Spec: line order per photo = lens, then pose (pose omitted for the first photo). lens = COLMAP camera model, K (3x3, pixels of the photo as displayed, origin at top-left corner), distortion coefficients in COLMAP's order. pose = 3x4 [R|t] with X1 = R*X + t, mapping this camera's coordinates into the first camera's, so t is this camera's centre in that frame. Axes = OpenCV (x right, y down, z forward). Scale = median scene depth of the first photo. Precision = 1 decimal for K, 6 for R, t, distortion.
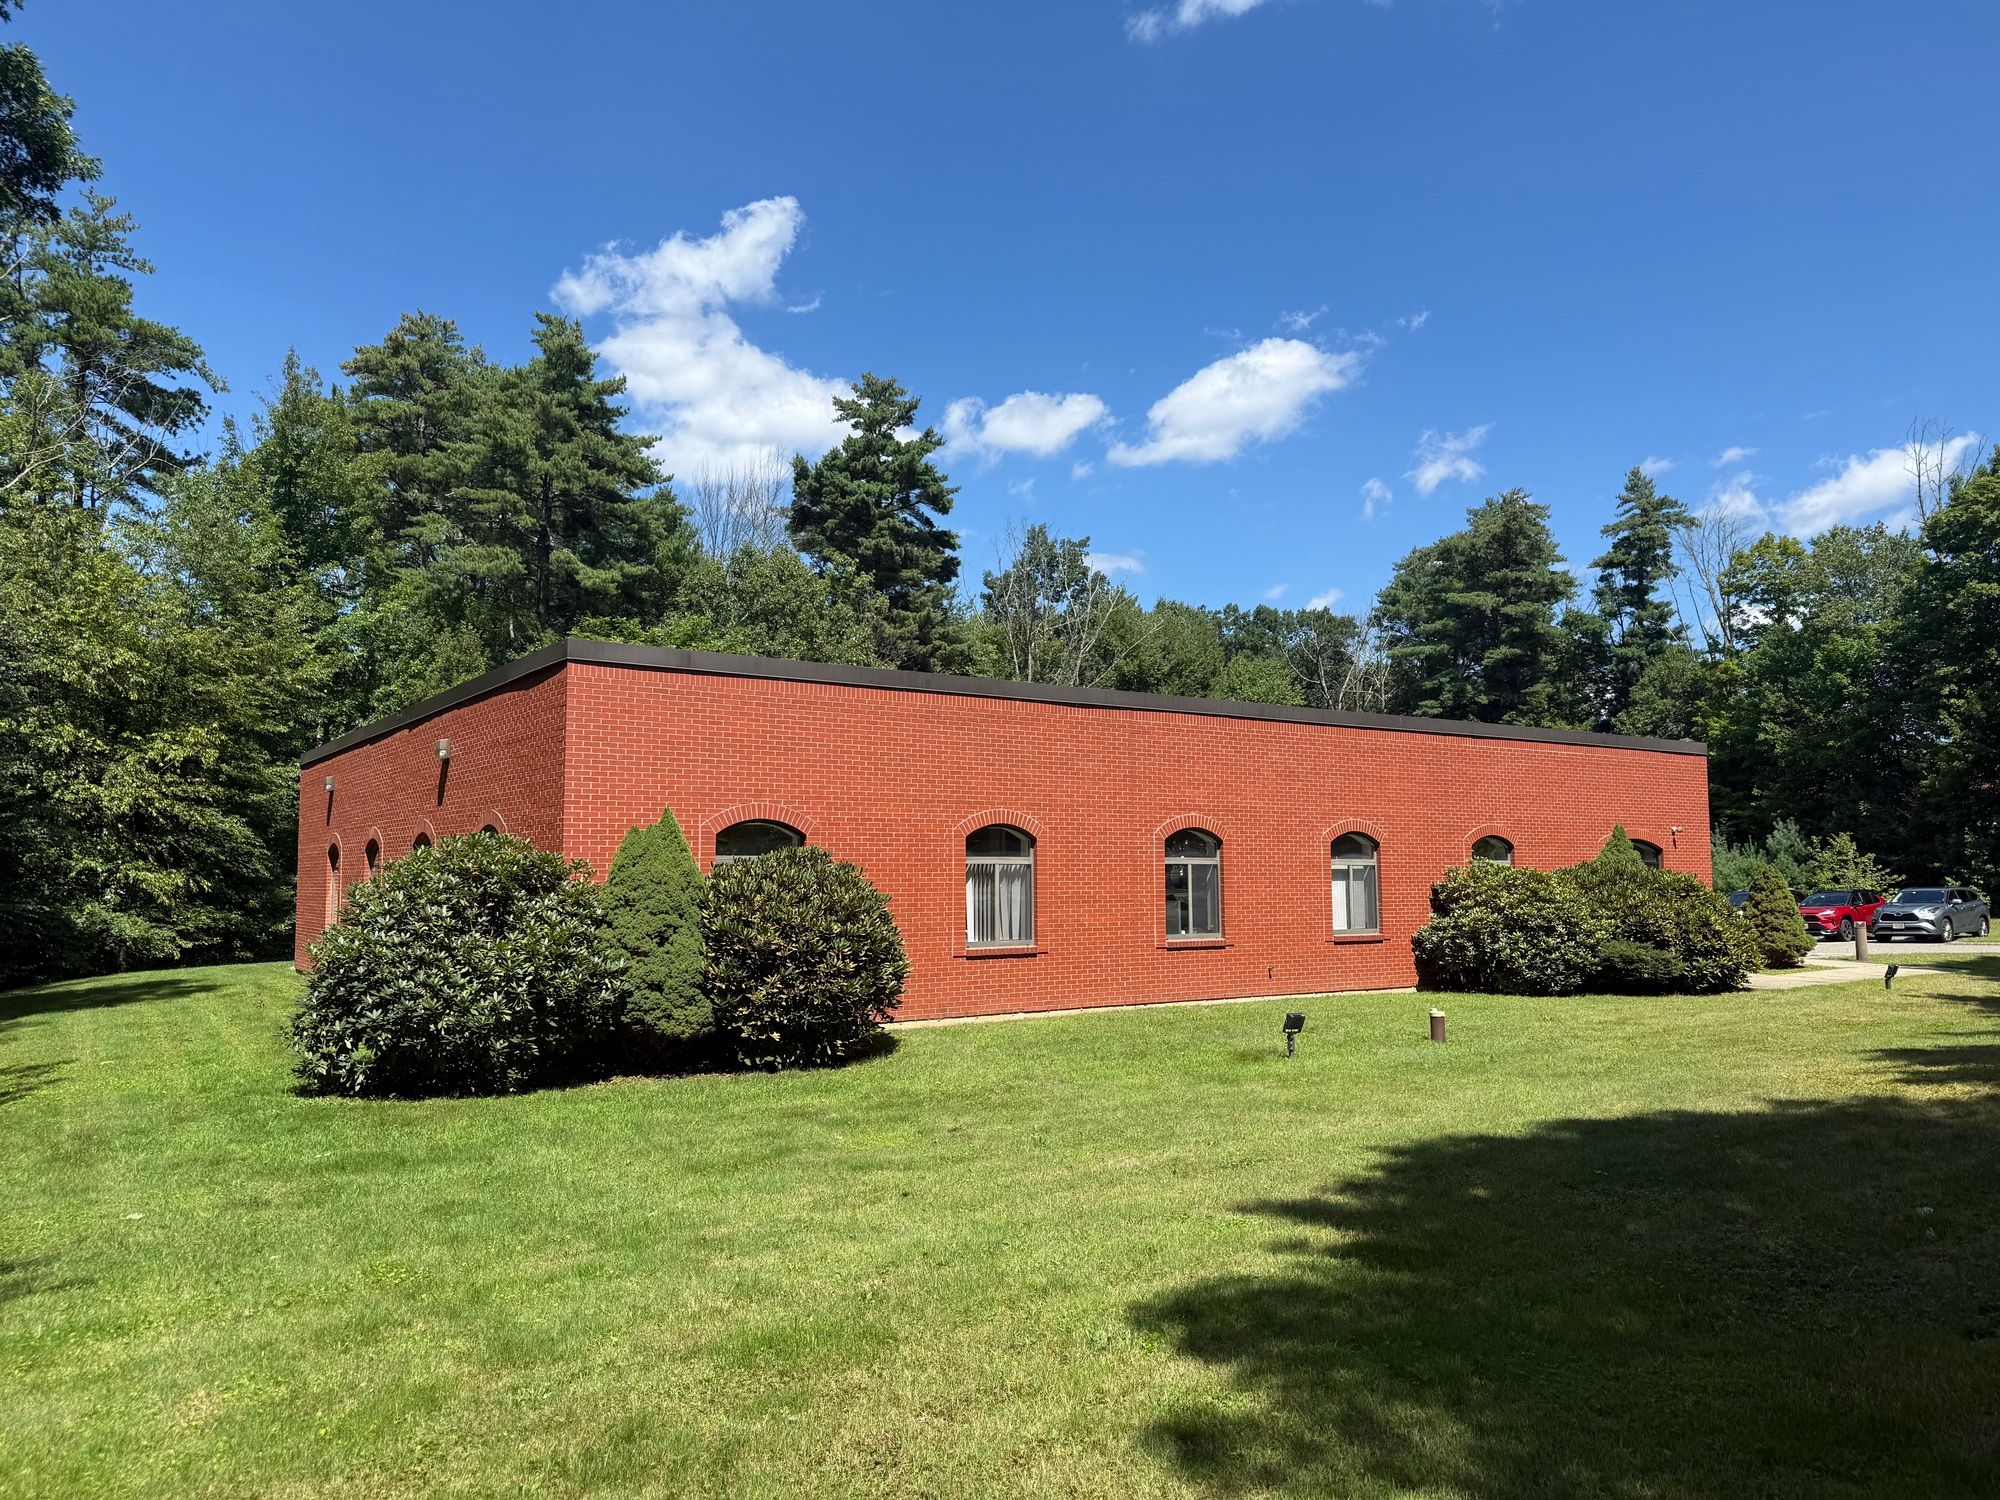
lens RADIAL K [[1384.5, 0, 1000.0], [0, 1384.5, 750.0], [0, 0, 1]] dist [0.098276, -0.127390]
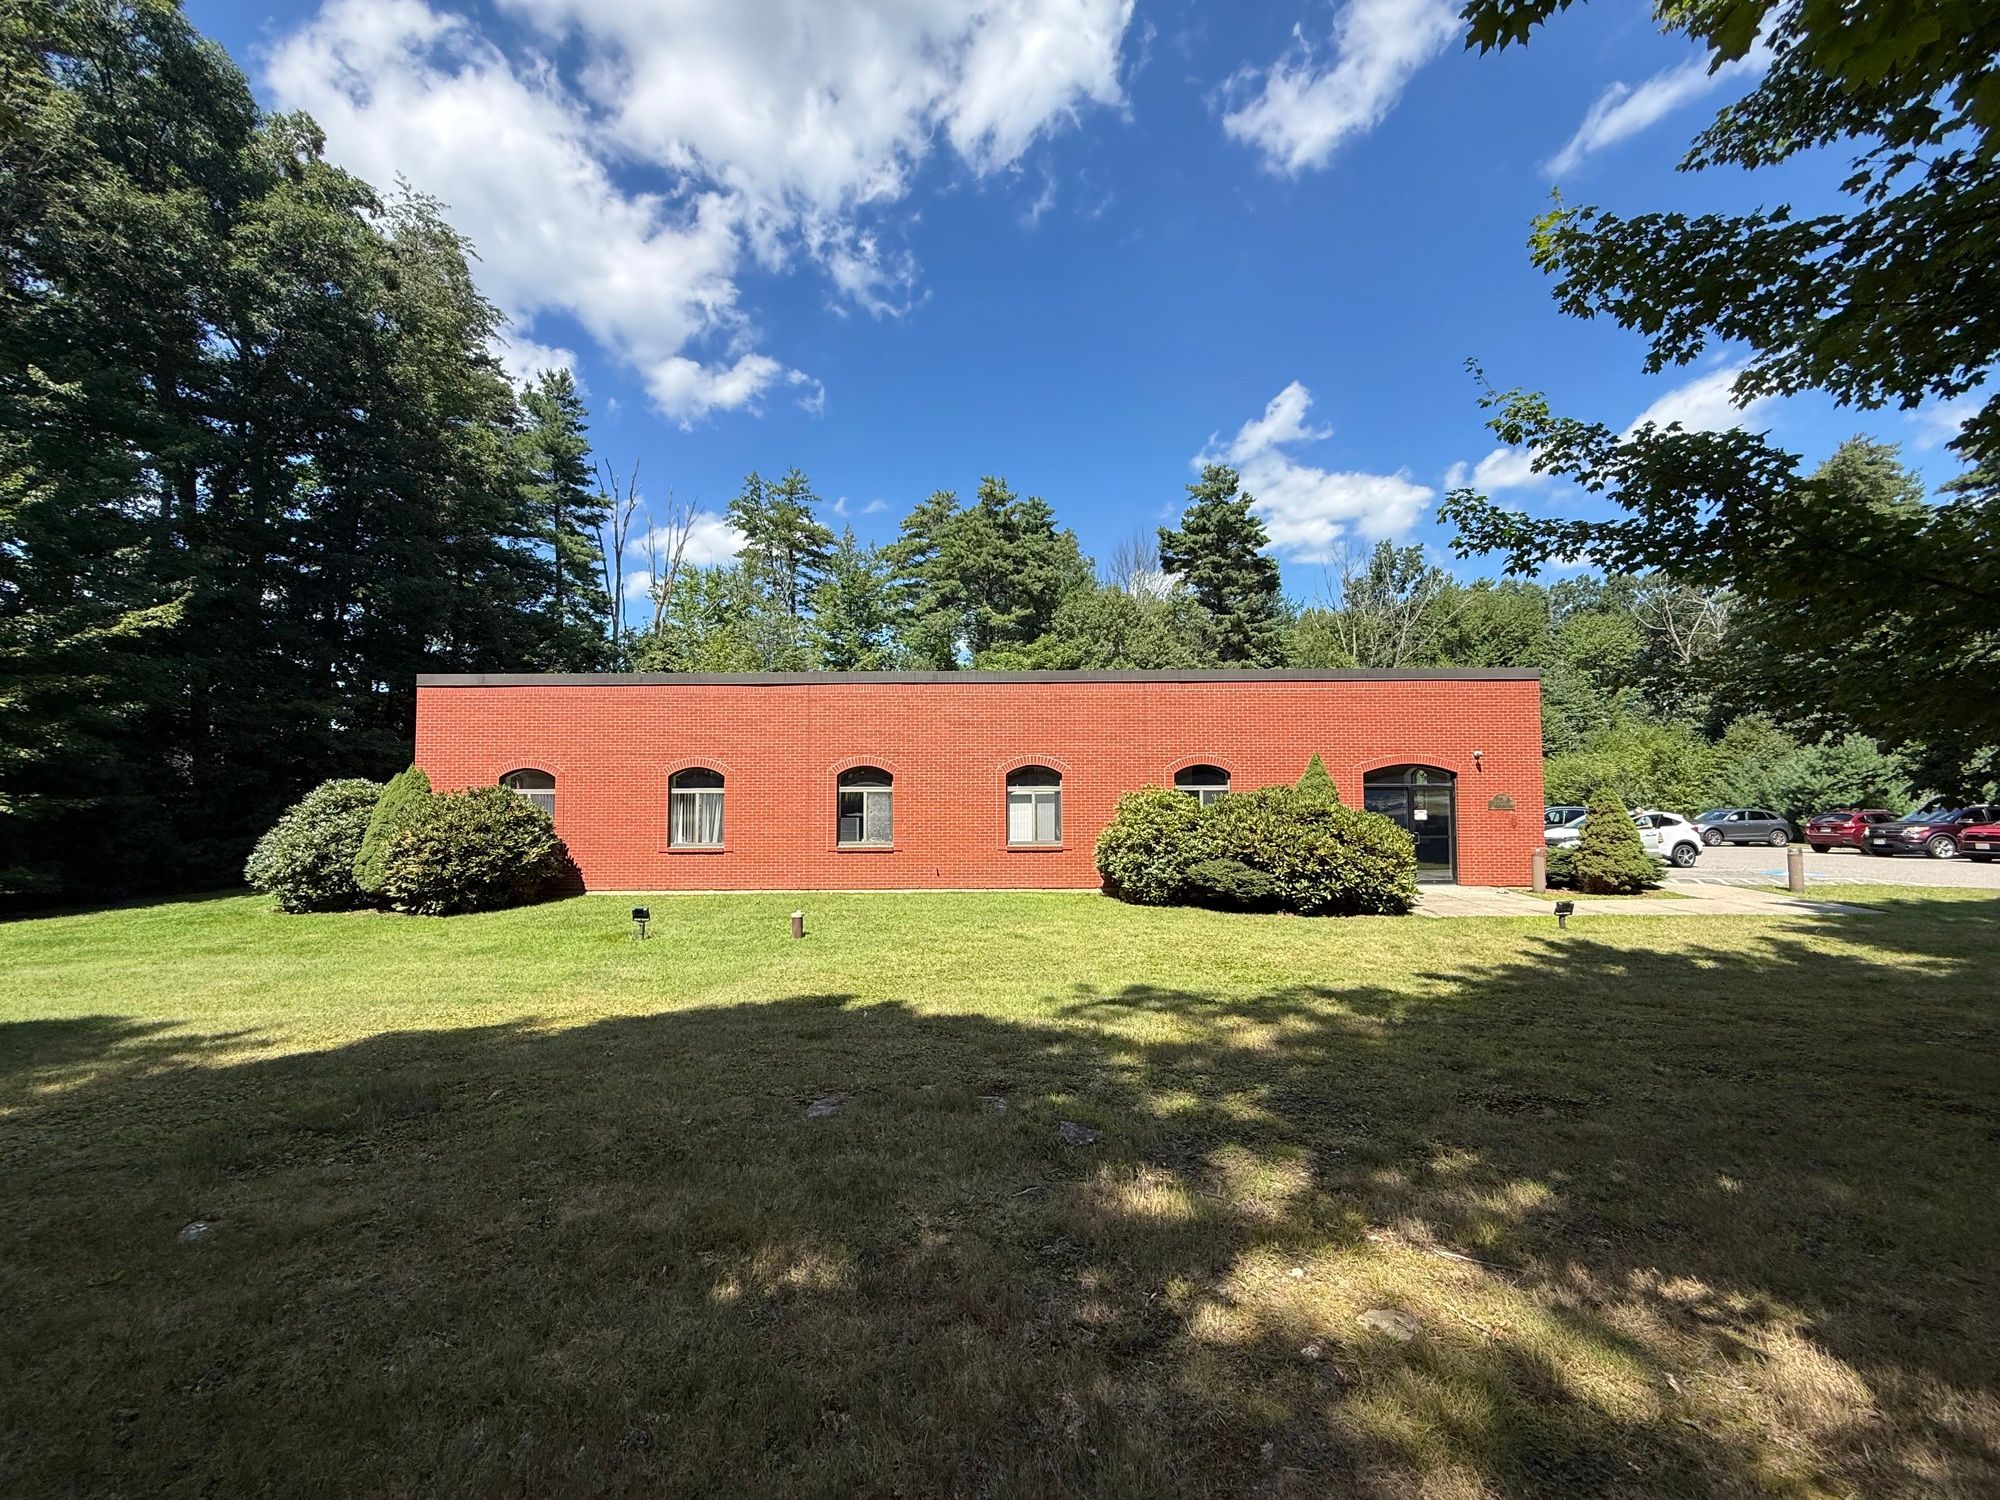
lens RADIAL K [[795.9, 0, 995.6], [0, 795.9, 745.6], [0, 0, 1]] dist [0.001367, -0.000261]
pose [[0.819841, -0.029457, -0.571834, 0.645754], [0.053529, 0.998245, 0.025322, 0.020485], [0.570084, -0.051370, 0.819979, 0.387753]]
